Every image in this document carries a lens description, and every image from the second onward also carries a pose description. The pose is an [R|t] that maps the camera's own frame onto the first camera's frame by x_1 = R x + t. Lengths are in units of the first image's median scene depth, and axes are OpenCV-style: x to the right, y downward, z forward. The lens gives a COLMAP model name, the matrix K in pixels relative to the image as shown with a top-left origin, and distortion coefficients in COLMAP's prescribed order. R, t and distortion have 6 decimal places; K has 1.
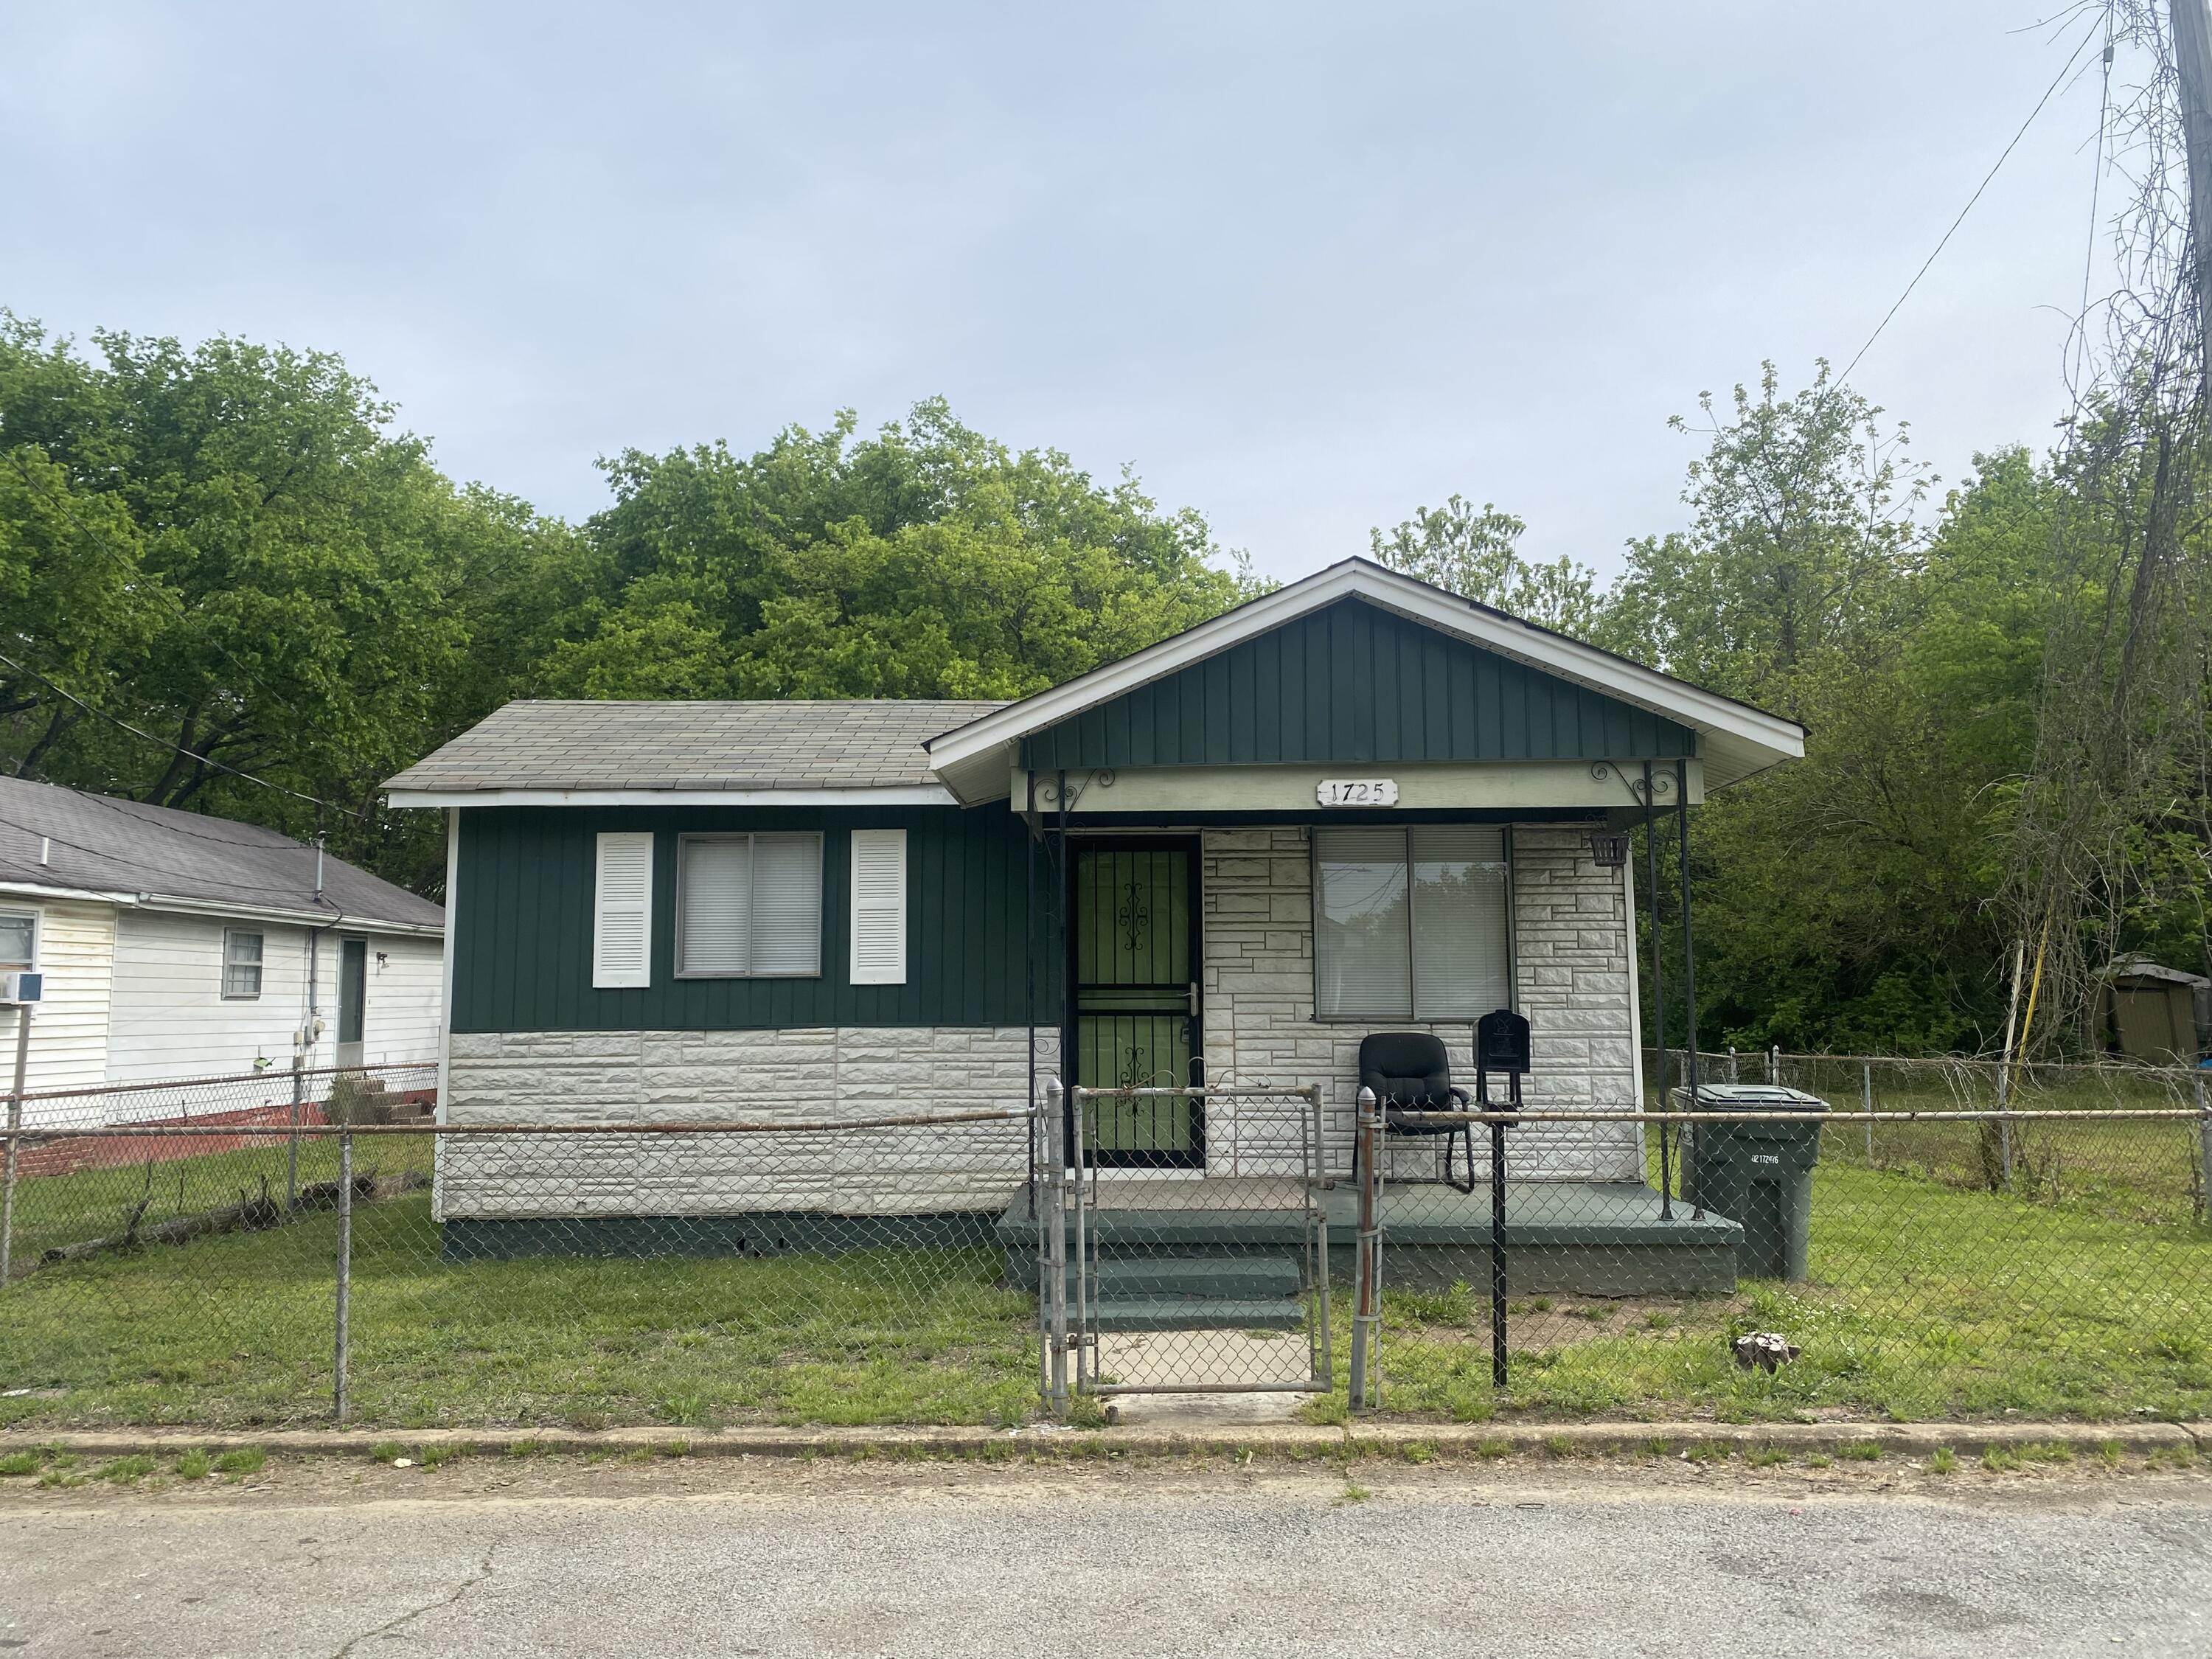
lens RADIAL K [[1696.0, 0, 1101.6], [0, 1696.0, 801.1], [0, 0, 1]] dist [0.122373, -0.245627]
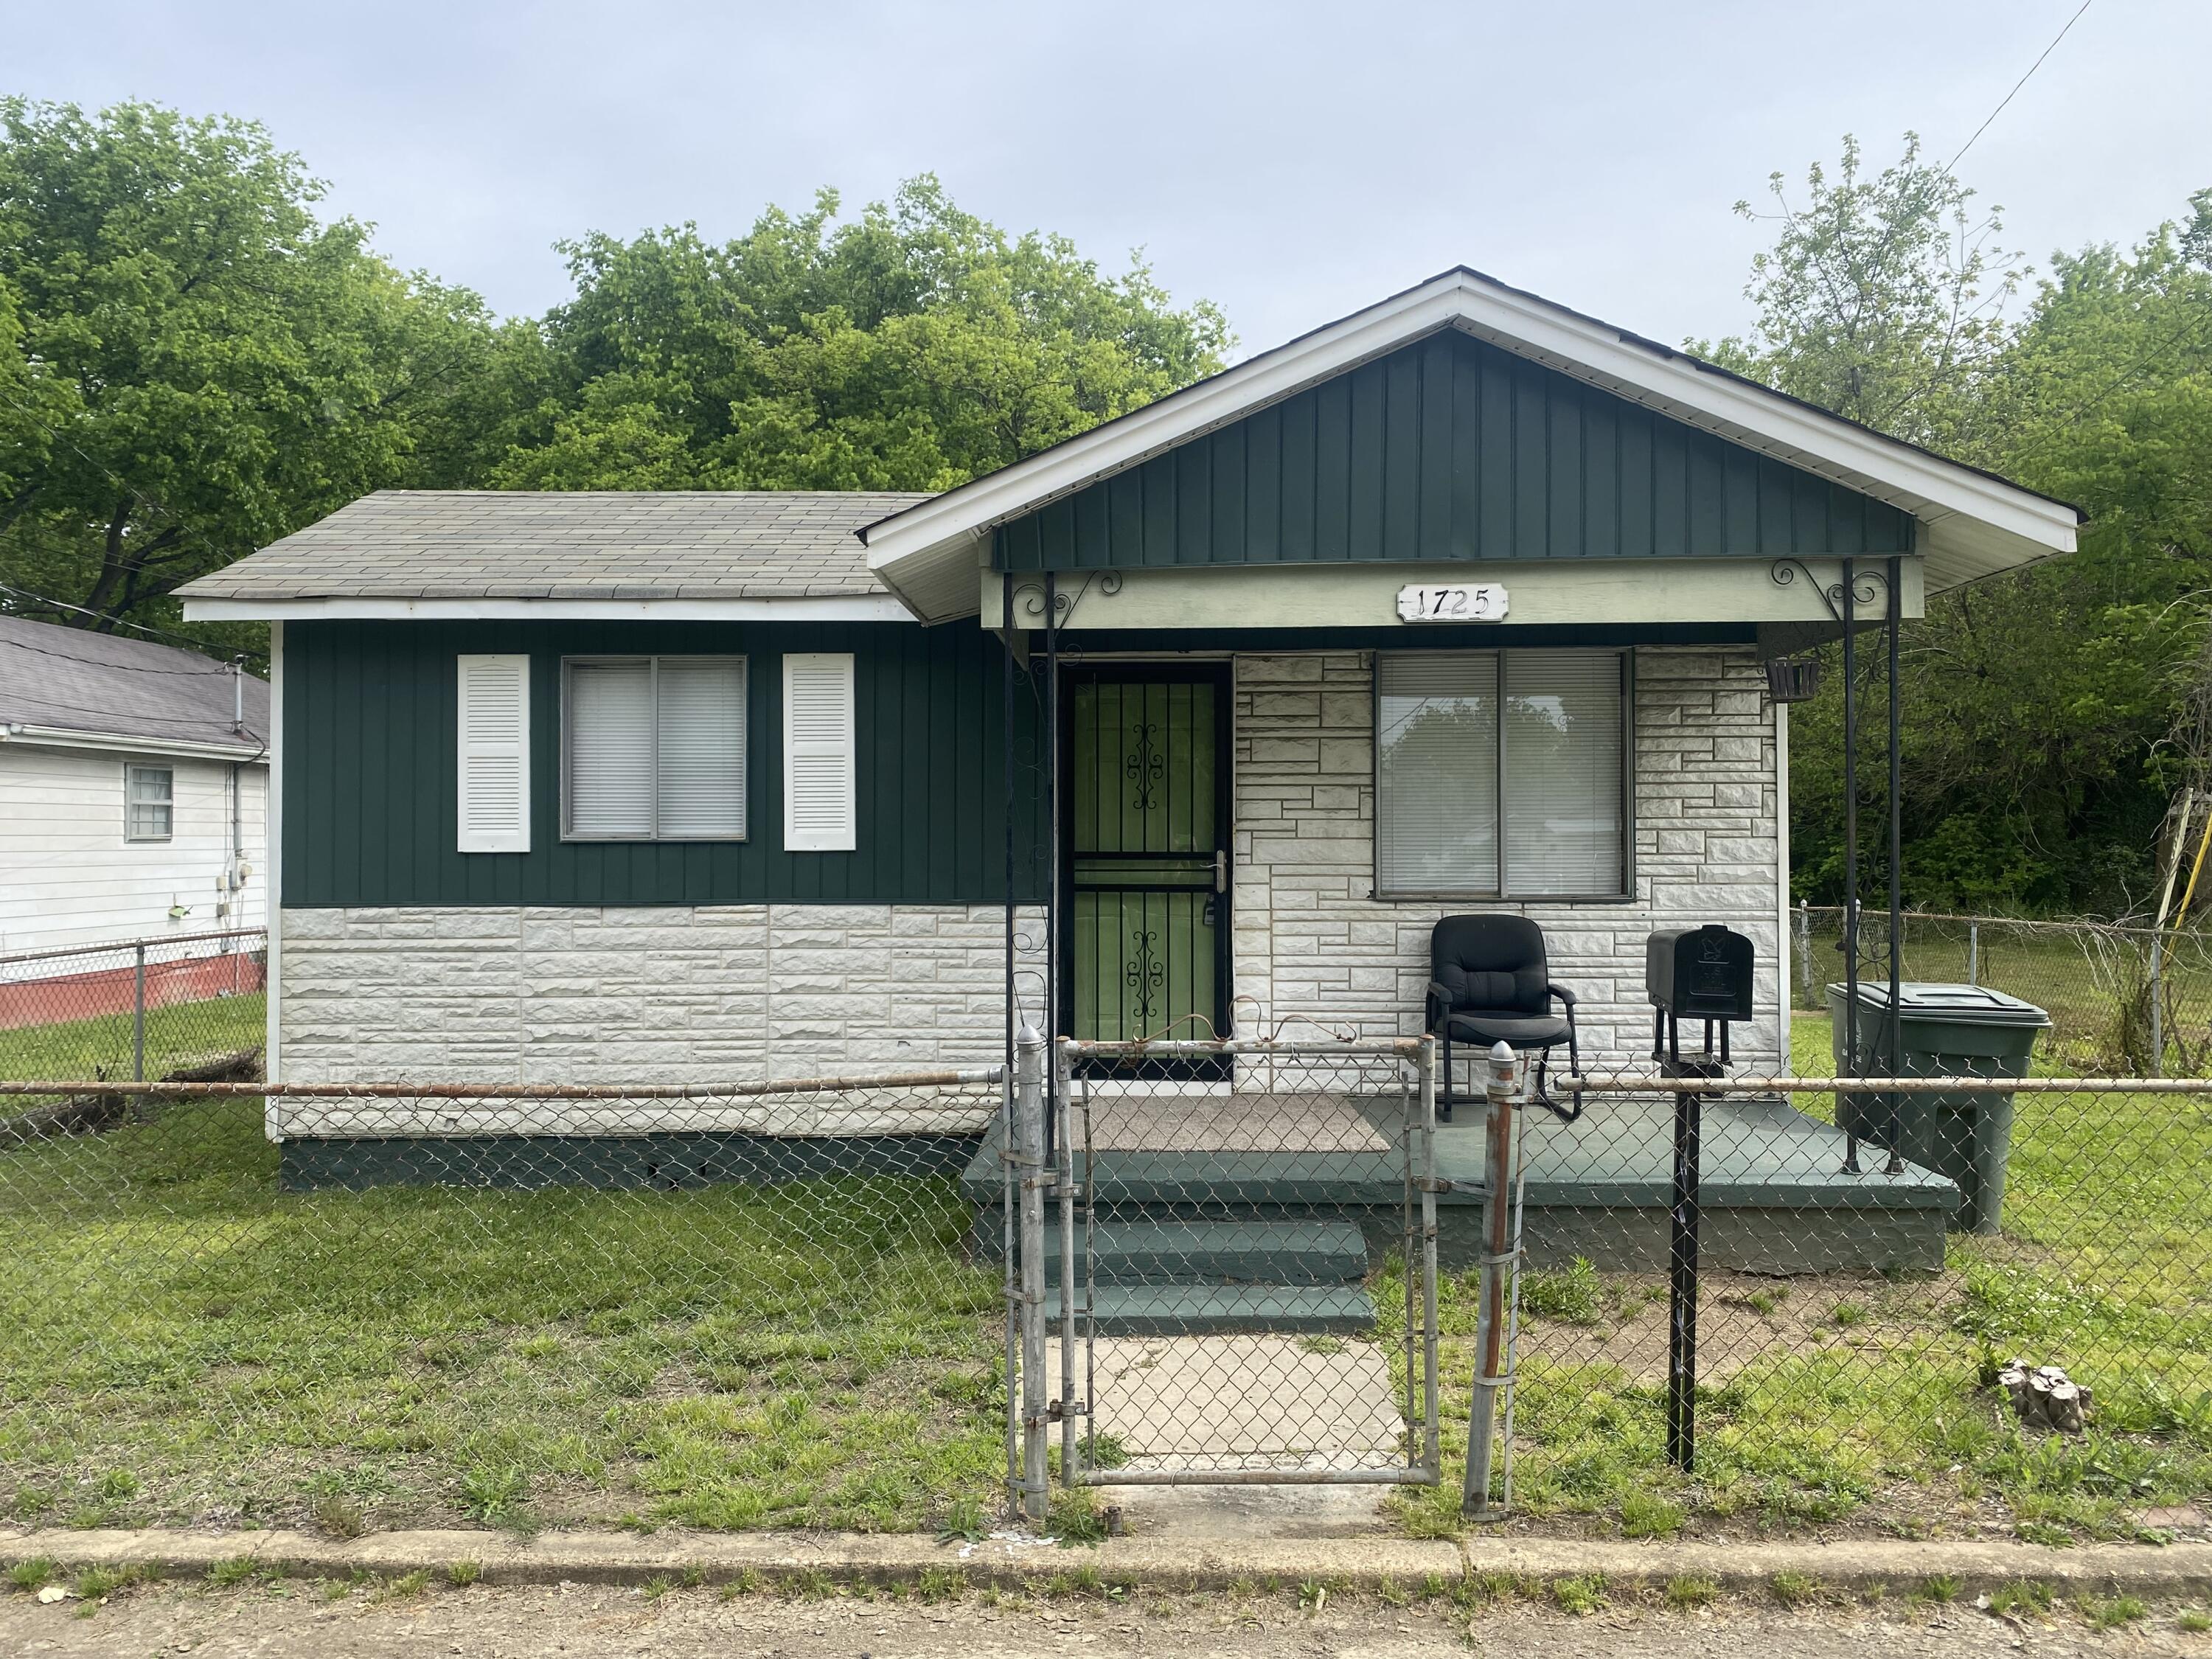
lens RADIAL K [[1690.1, 0, 1103.0], [0, 1690.1, 822.8], [0, 0, 1]] dist [0.094168, -0.172861]
pose [[0.999990, 0.003240, -0.002959, 0.001926], [-0.002888, 0.993688, 0.112146, 0.006627], [0.003303, -0.112137, 0.993687, 0.223671]]
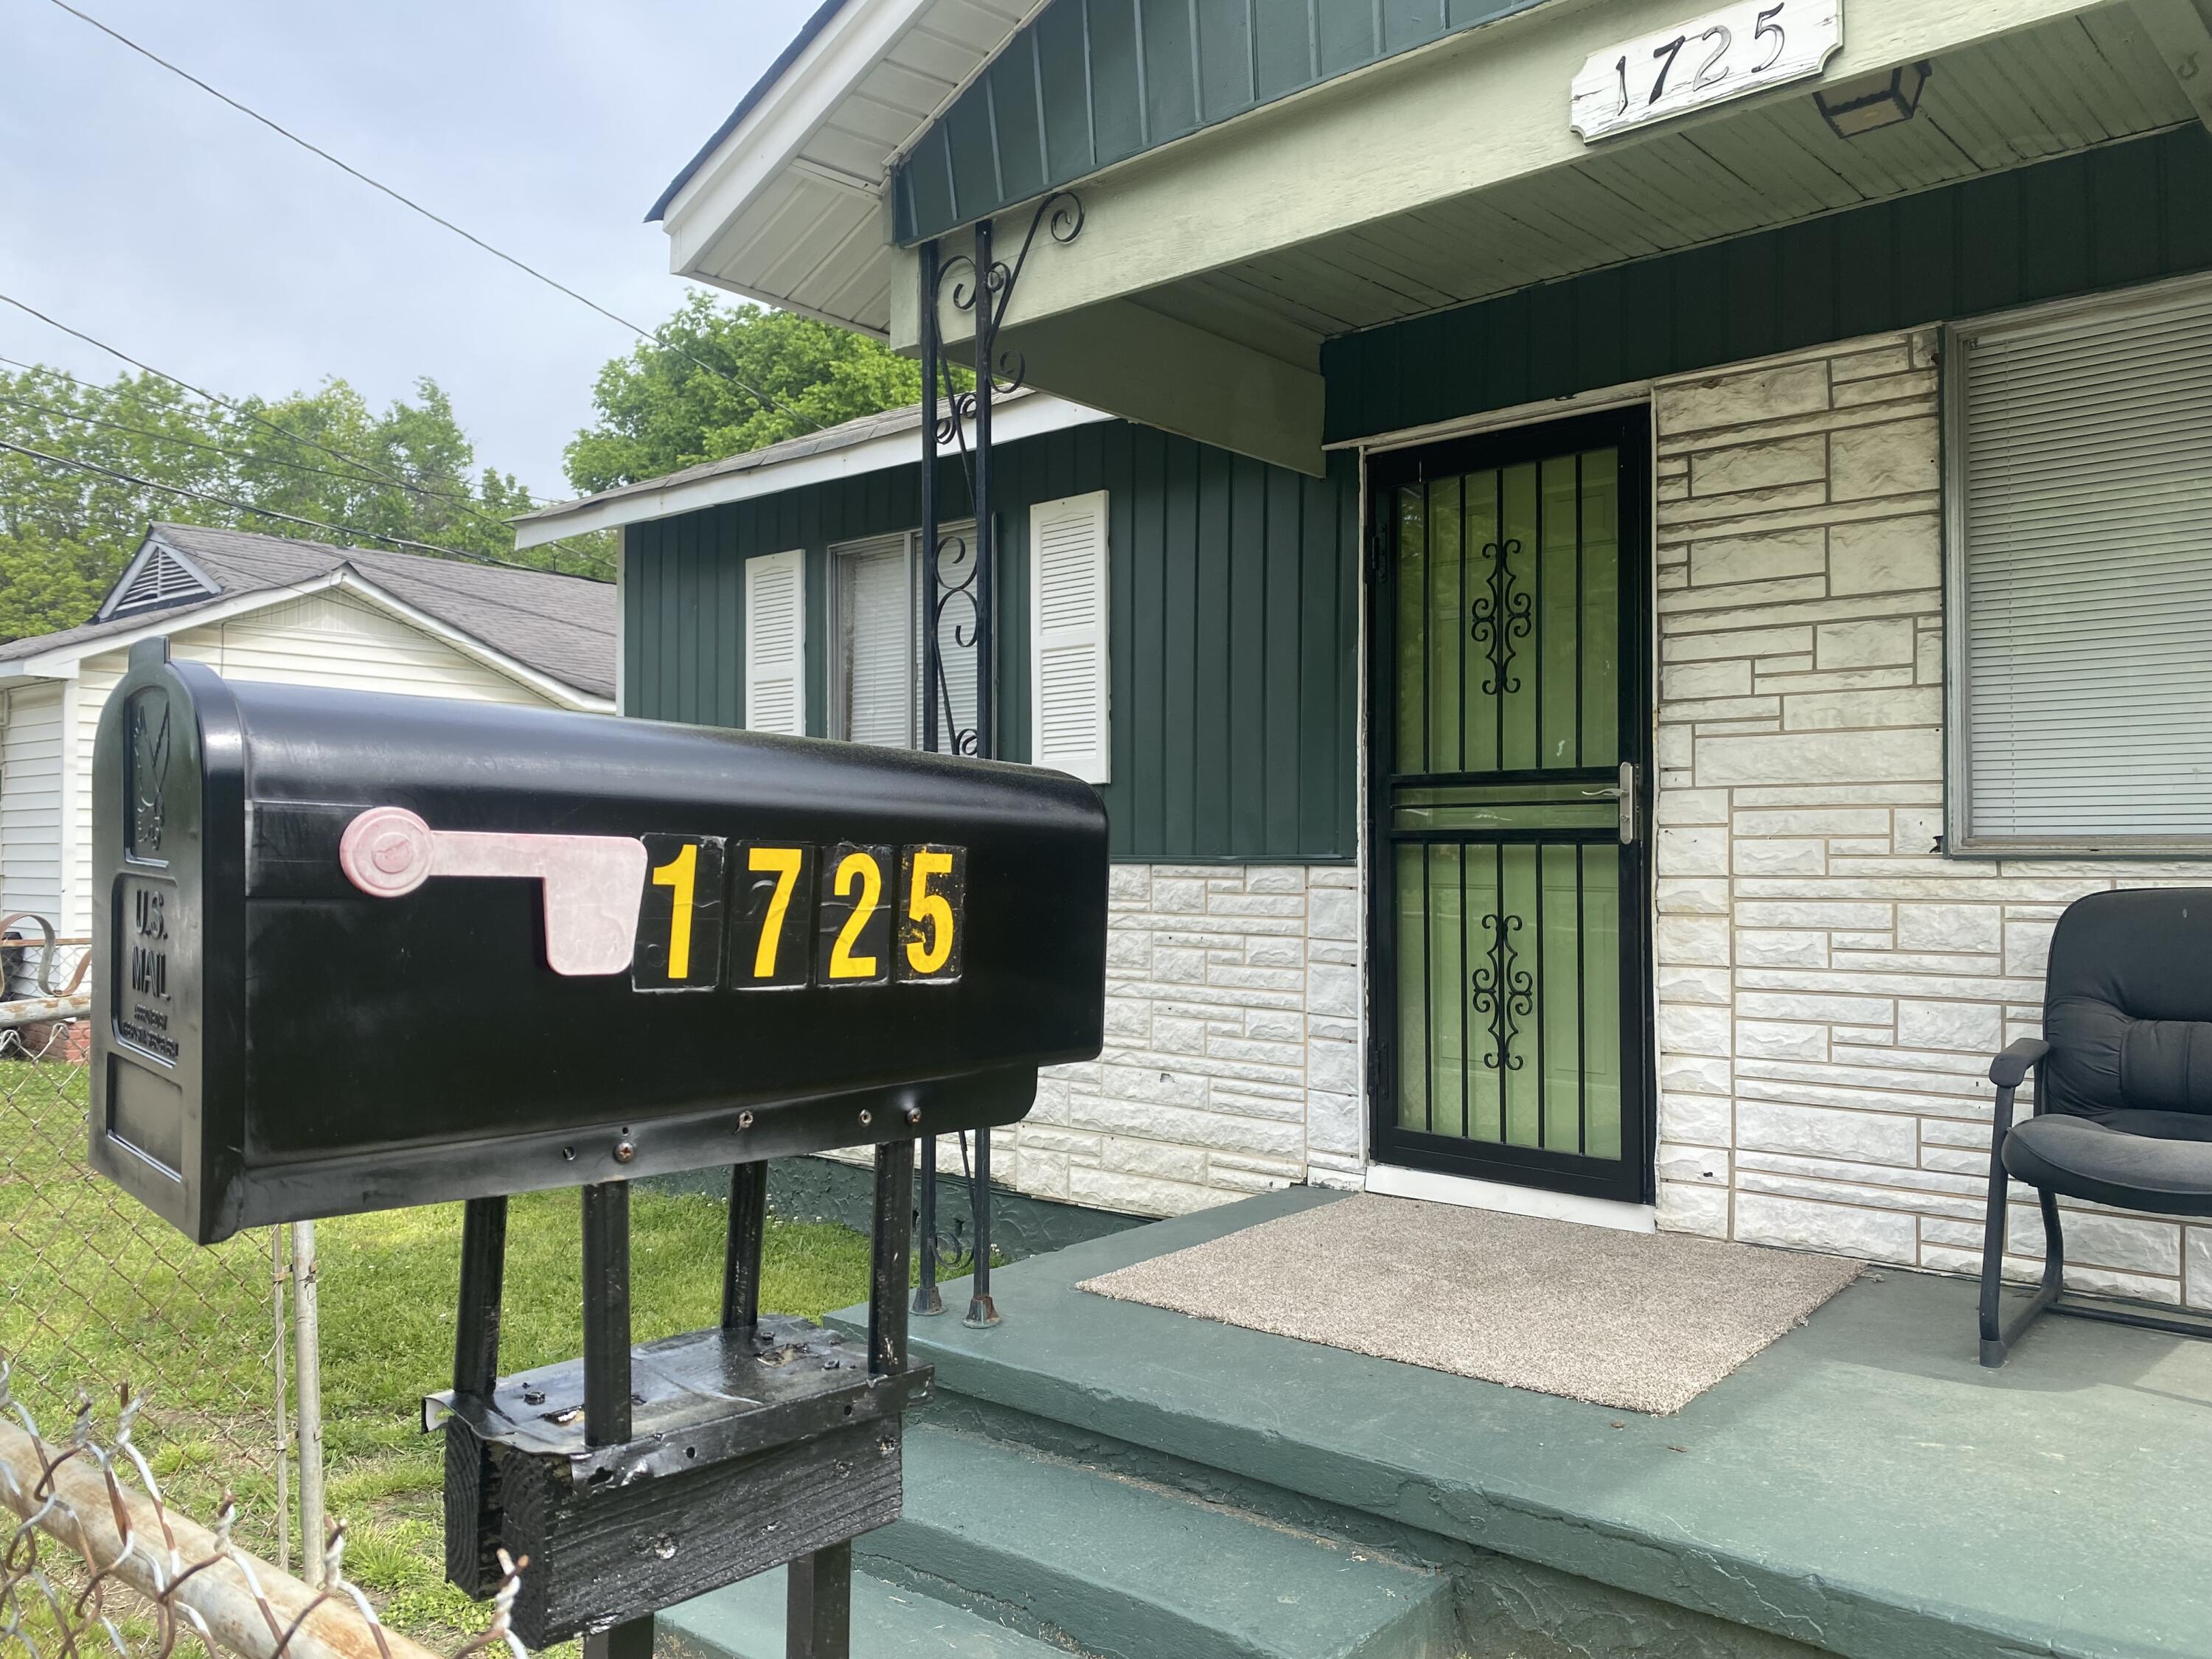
lens RADIAL K [[1690.1, 0, 1103.0], [0, 1690.1, 822.8], [0, 0, 1]] dist [0.094168, -0.172861]
pose [[0.764719, -0.008939, -0.644302, 0.222480], [0.073364, 0.994610, 0.073276, 0.081376], [0.640174, -0.103304, 0.761253, 0.598984]]
